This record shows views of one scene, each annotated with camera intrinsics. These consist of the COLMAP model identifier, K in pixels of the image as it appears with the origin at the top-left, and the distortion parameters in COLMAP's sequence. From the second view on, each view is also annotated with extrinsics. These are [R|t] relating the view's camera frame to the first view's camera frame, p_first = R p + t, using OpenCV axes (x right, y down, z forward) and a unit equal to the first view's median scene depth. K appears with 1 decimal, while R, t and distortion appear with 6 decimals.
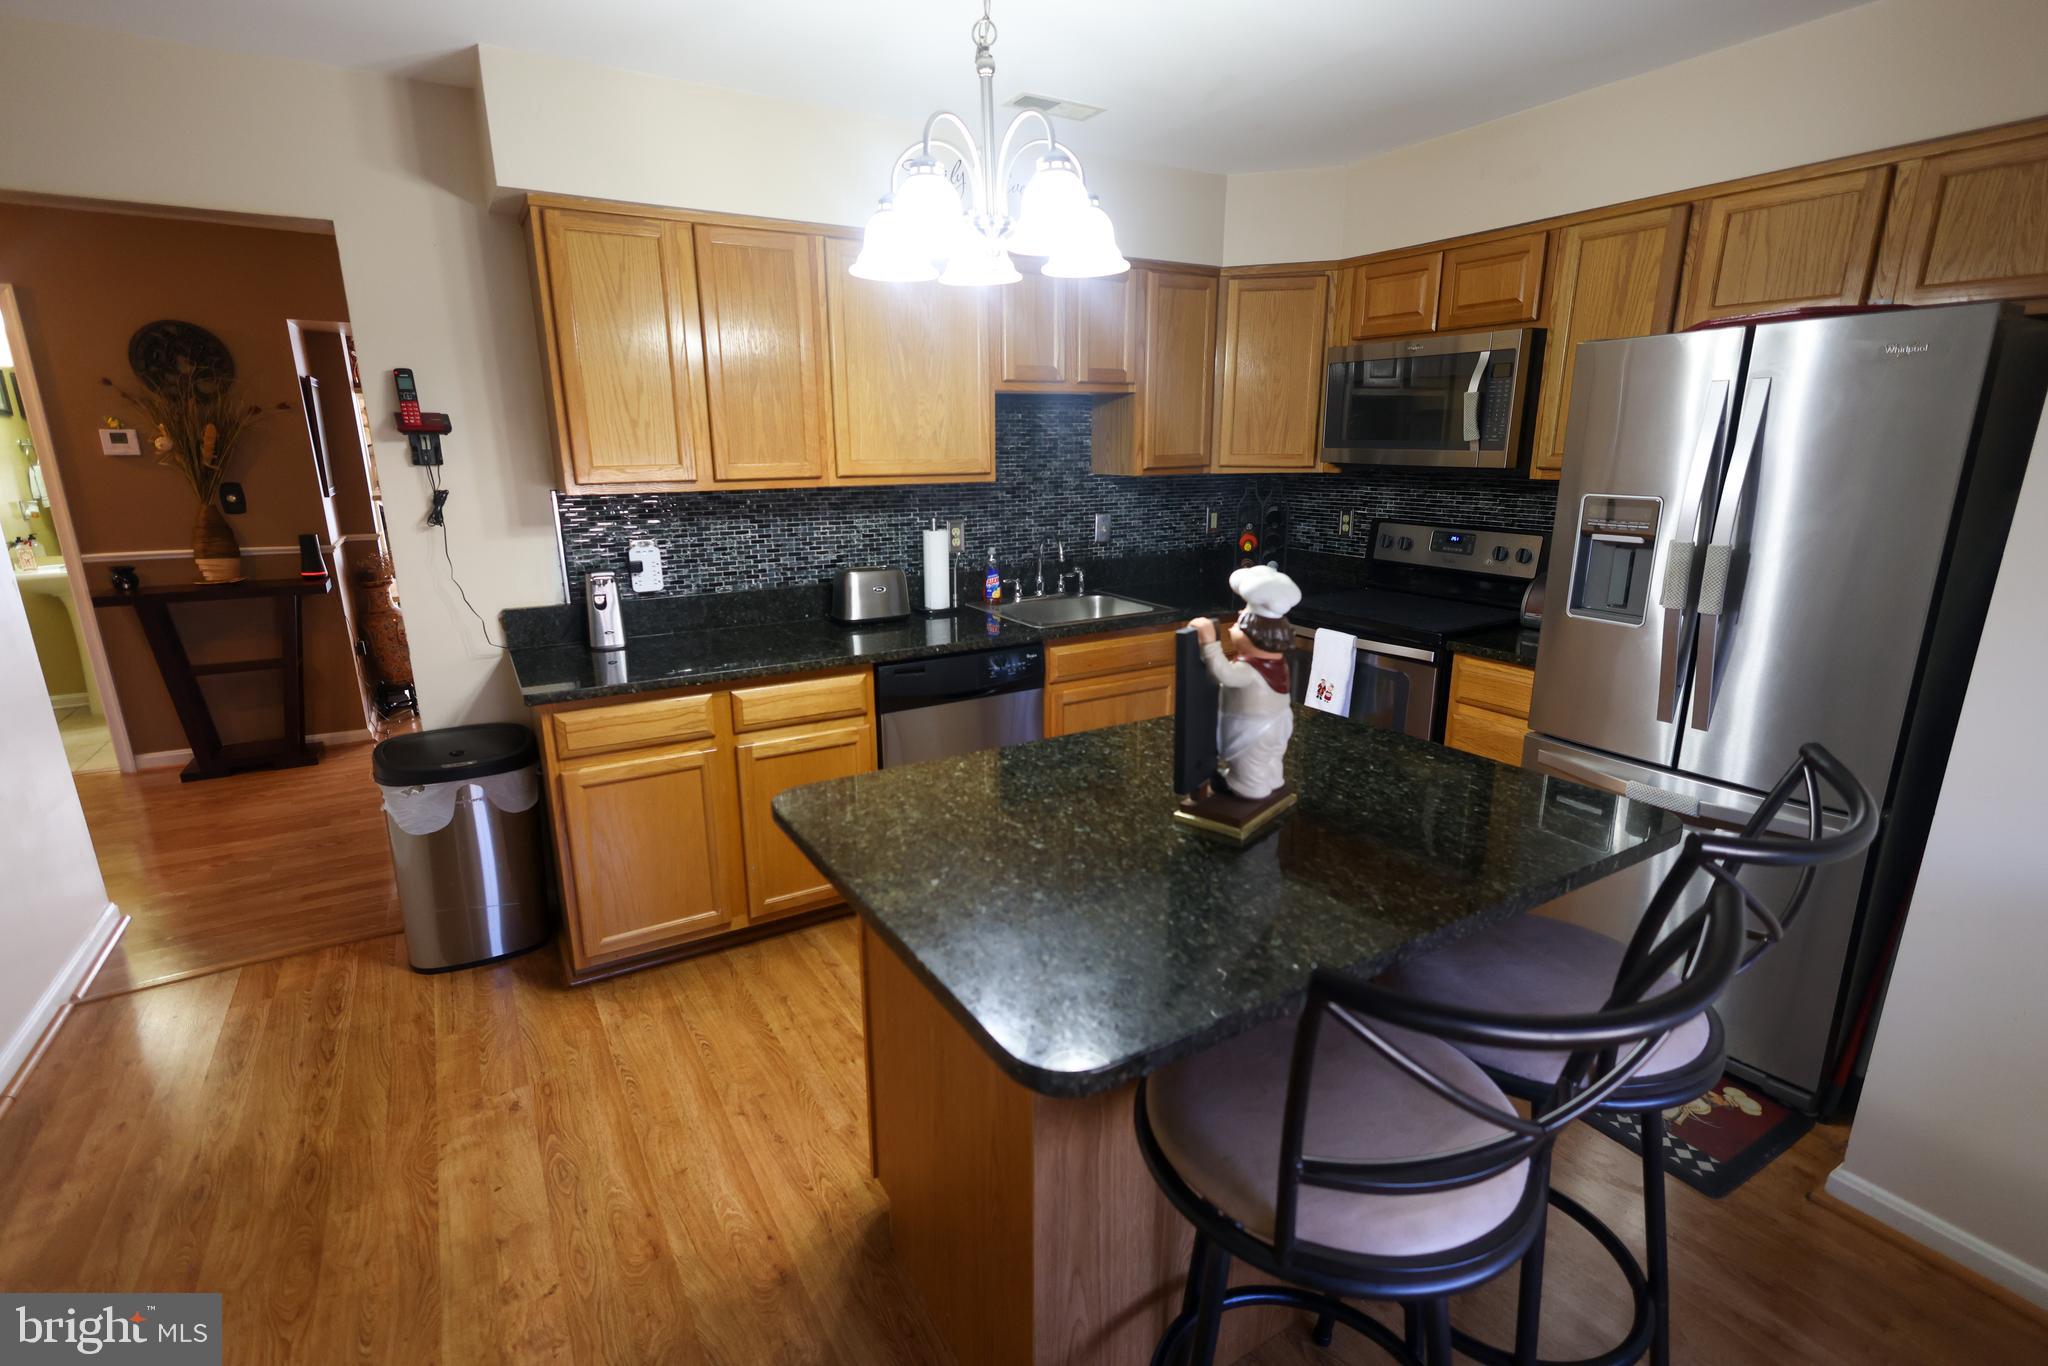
lens RADIAL K [[953.8, 0, 1024.5], [0, 953.8, 679.5], [0, 0, 1]] dist [0.003677, 0.000409]
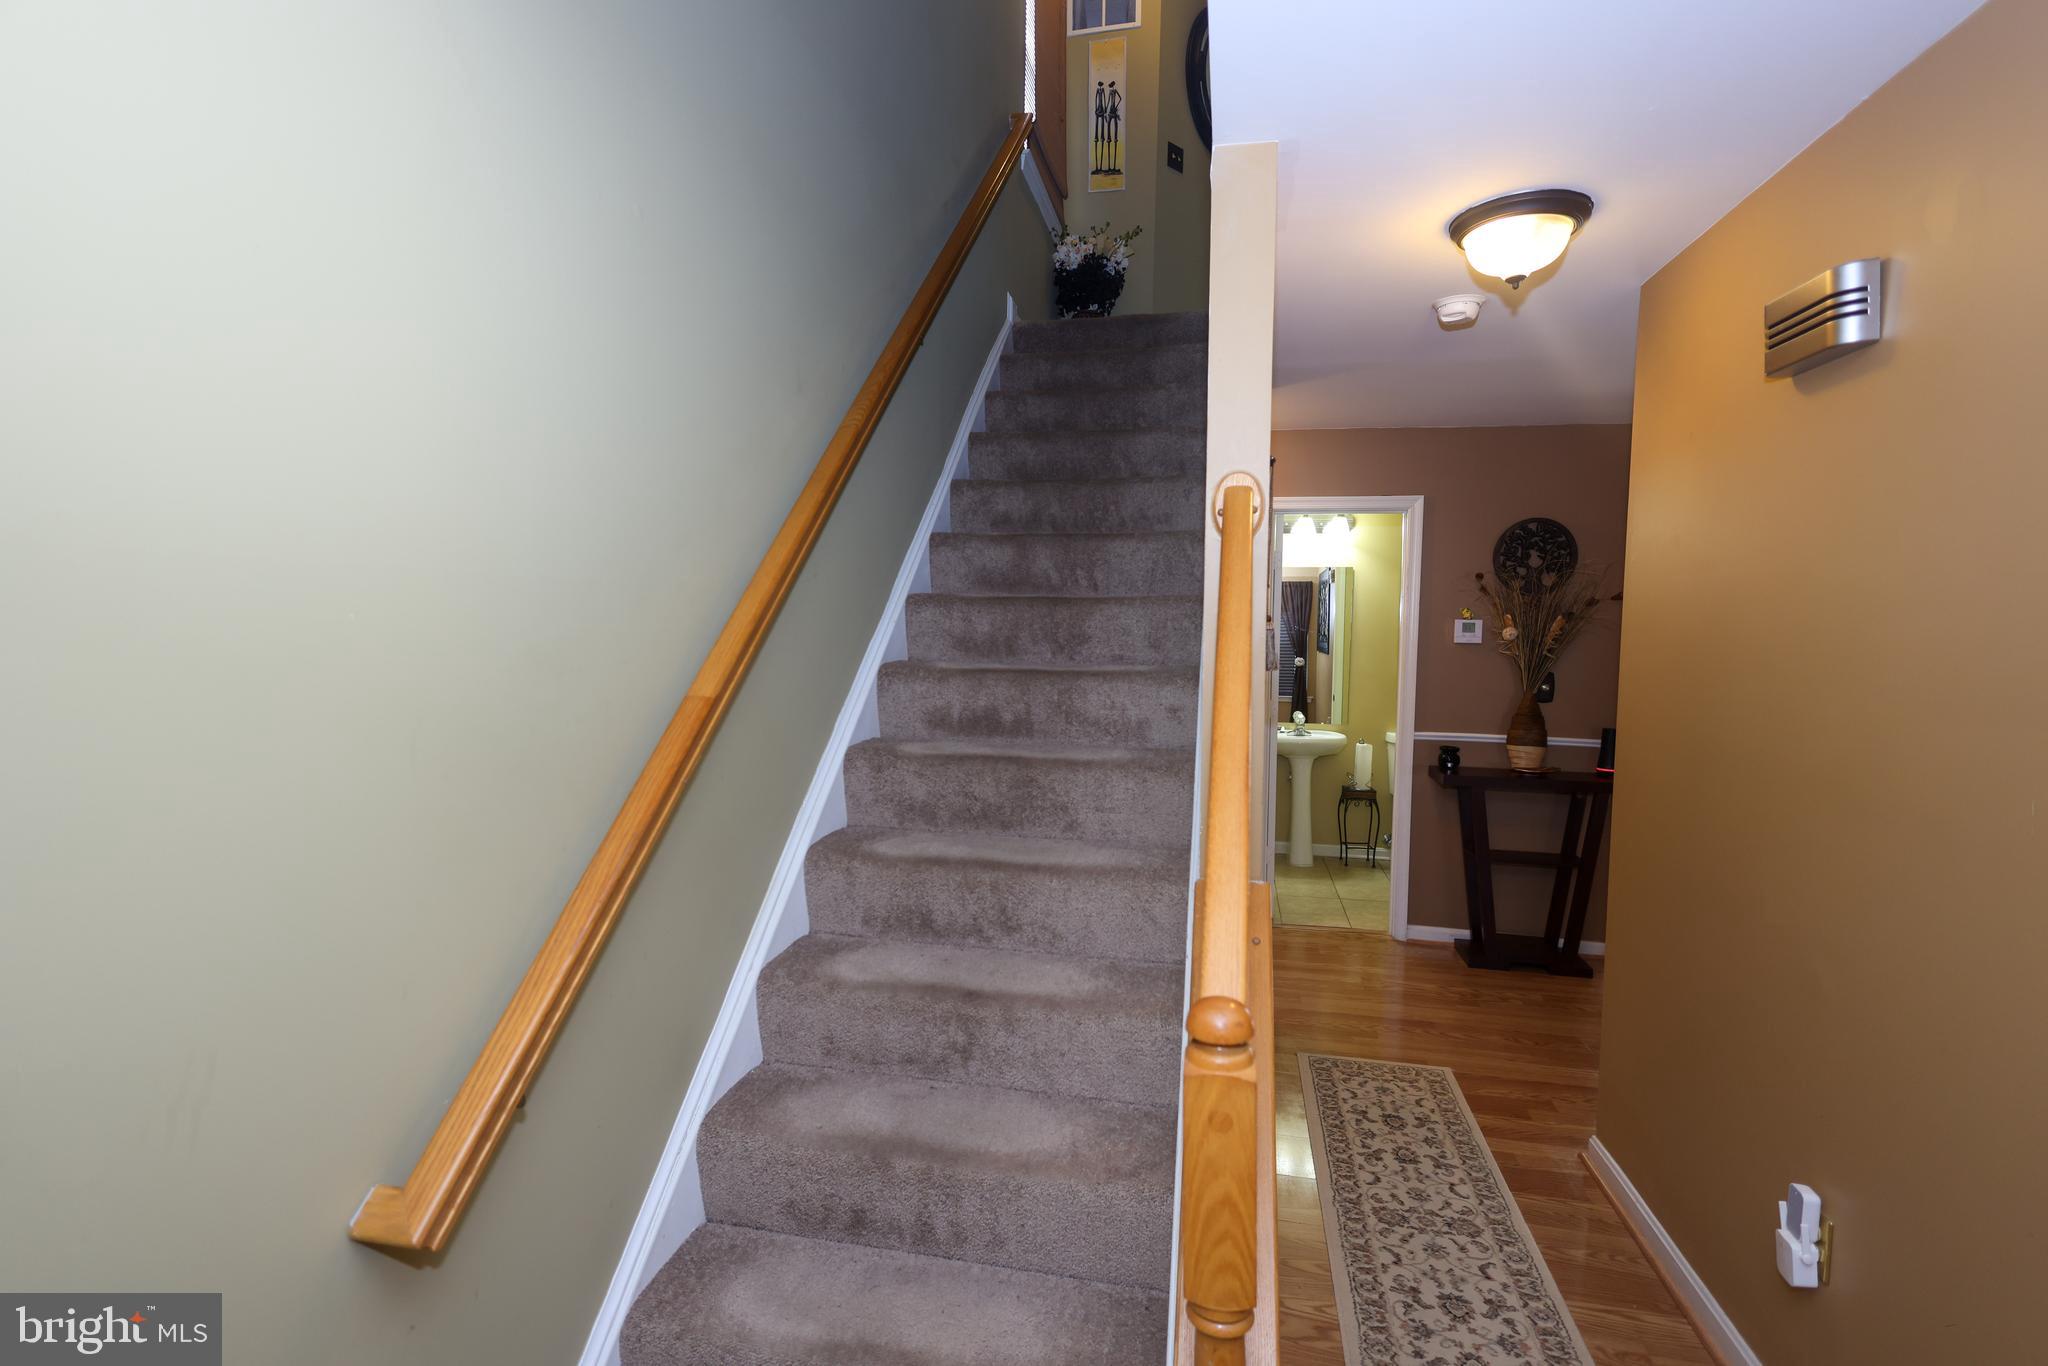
lens RADIAL K [[953.8, 0, 1020.9], [0, 953.8, 687.1], [0, 0, 1]] dist [0.003677, 0.000409]
pose [[0.730381, 0.055293, -0.680799, -0.564346], [-0.177860, 0.977729, -0.111404, 0.017270], [0.659477, 0.202454, 0.723949, -0.075383]]
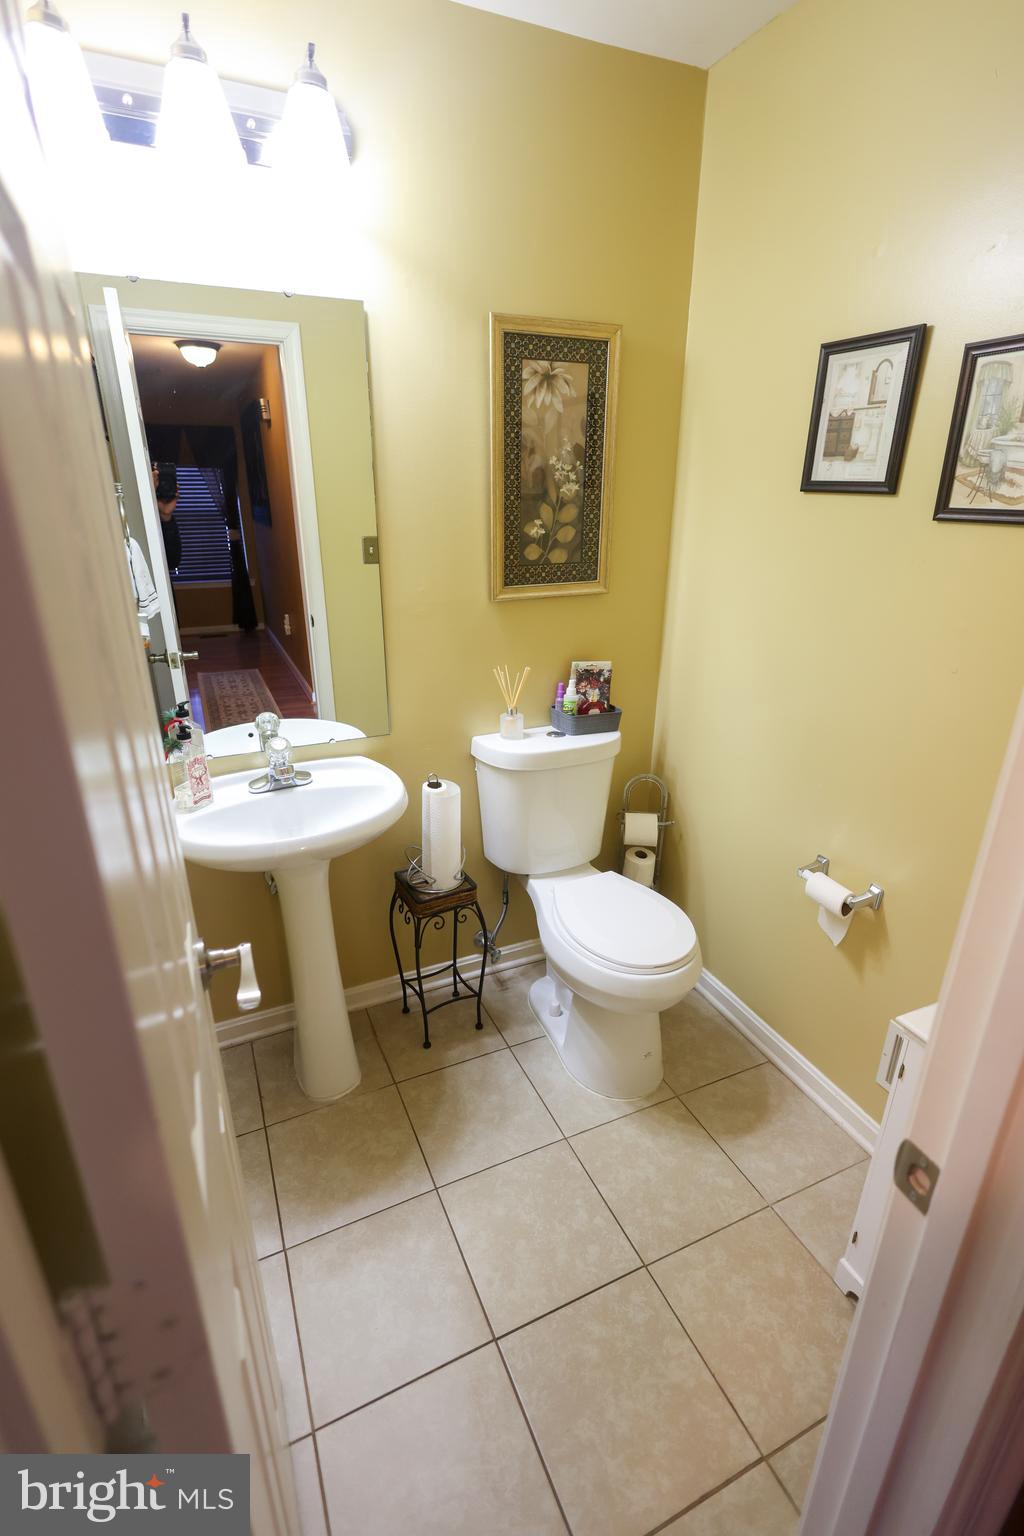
lens RADIAL K [[715.4, 0, 511.2], [0, 715.4, 766.1], [0, 0, 1]] dist [0.003677, 0.000409]
pose [[0.993292, 0.047268, -0.105534, -0.929074], [-0.034249, 0.991947, 0.121936, -0.154496], [0.110448, -0.117503, 0.986911, 0.618349]]
